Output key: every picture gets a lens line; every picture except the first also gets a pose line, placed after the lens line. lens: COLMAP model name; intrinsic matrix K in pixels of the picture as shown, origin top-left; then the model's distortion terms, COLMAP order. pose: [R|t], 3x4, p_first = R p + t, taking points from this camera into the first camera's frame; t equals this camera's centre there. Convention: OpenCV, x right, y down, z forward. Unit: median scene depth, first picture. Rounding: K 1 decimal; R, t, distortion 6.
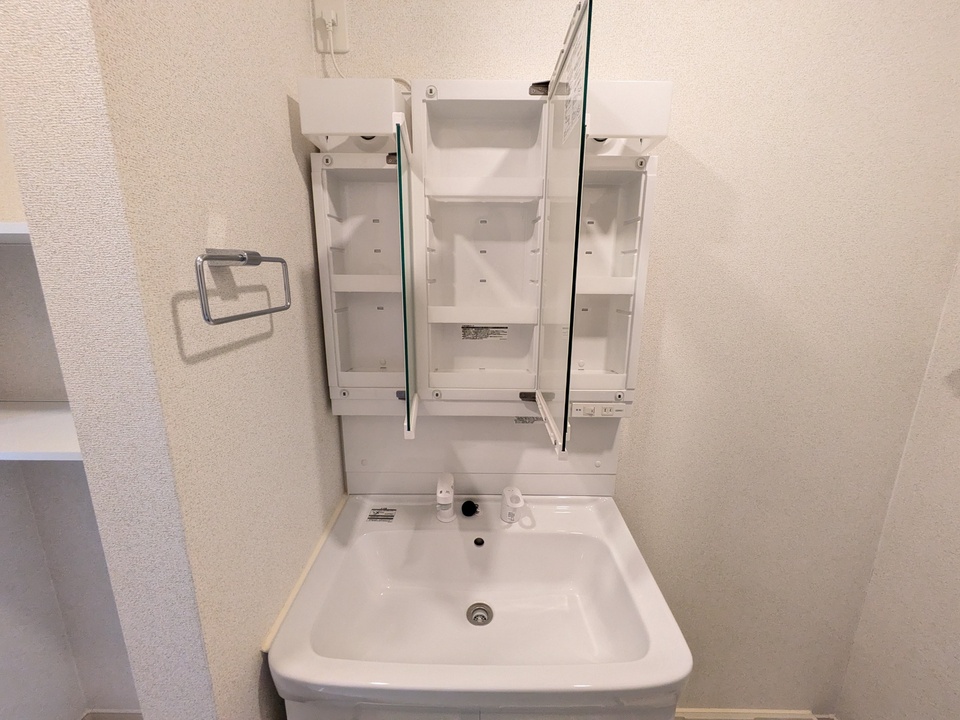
lens RADIAL K [[387.4, 0, 481.6], [0, 387.4, 362.6], [0, 0, 1]] dist [0.001639, 0.000169]
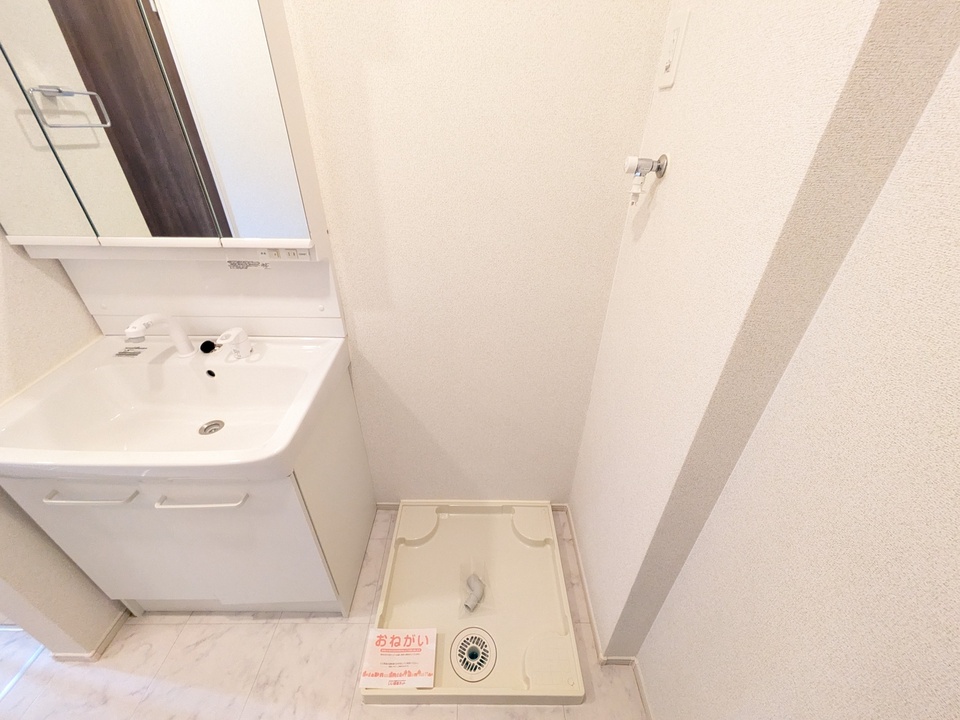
lens RADIAL K [[387.4, 0, 479.4], [0, 387.4, 359.3], [0, 0, 1]] dist [0.001639, 0.000169]
pose [[0.999985, 0.004320, -0.003465, 0.755713], [-0.002902, 0.941666, 0.336538, 0.033968], [0.004717, -0.336522, 0.941664, -0.055069]]
